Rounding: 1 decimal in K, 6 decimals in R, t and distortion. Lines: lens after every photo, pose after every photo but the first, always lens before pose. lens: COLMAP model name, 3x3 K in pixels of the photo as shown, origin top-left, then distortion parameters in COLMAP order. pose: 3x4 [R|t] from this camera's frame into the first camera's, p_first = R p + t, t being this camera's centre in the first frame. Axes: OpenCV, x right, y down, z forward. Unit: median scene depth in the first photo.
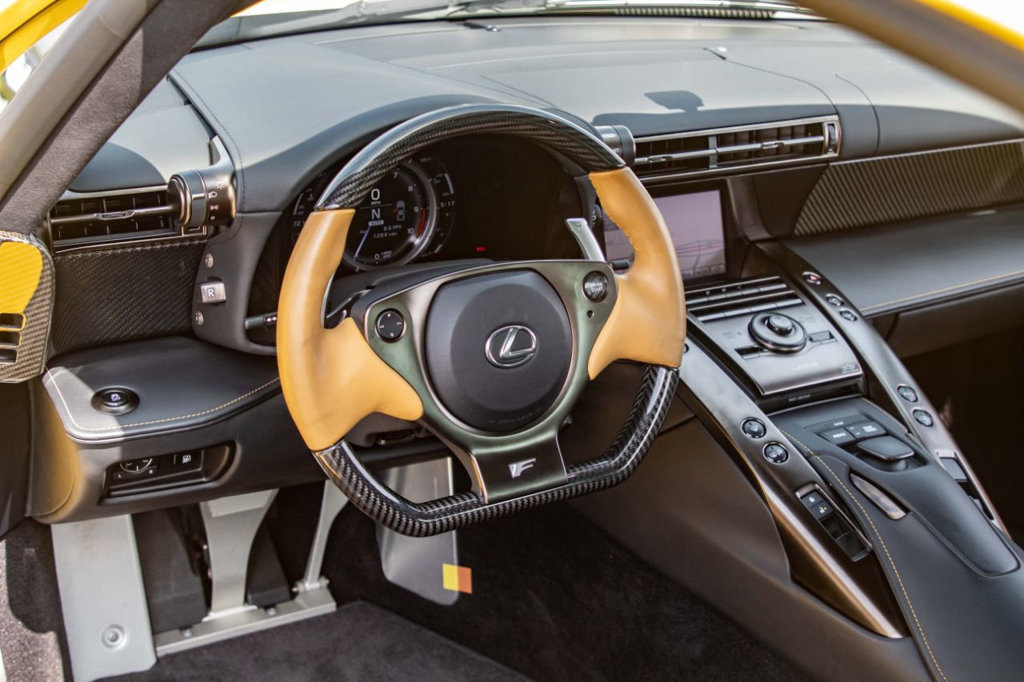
lens RADIAL K [[1392.1, 0, 506.3], [0, 1392.1, 338.3], [0, 0, 1]] dist [-0.009762, 0.000000]
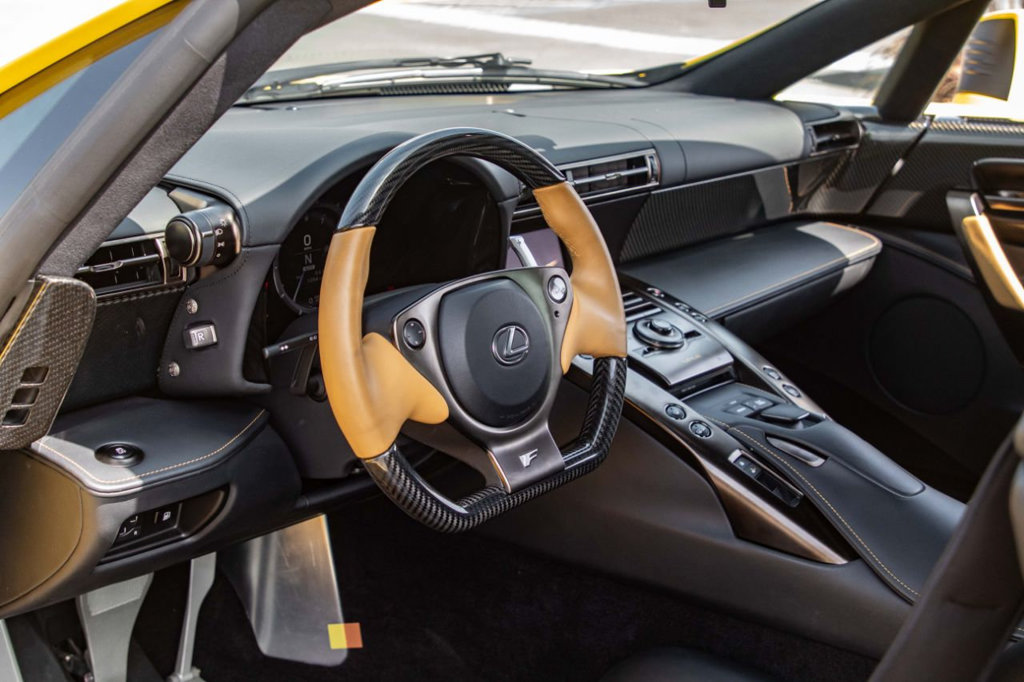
lens RADIAL K [[1392.1, 0, 509.8], [0, 1392.1, 345.2], [0, 0, 1]] dist [-0.009762, 0.000000]
pose [[0.941804, -0.115899, 0.315551, -0.289461], [0.144902, 0.986969, -0.069974, 0.069445], [-0.303329, 0.111626, 0.946325, -0.023173]]
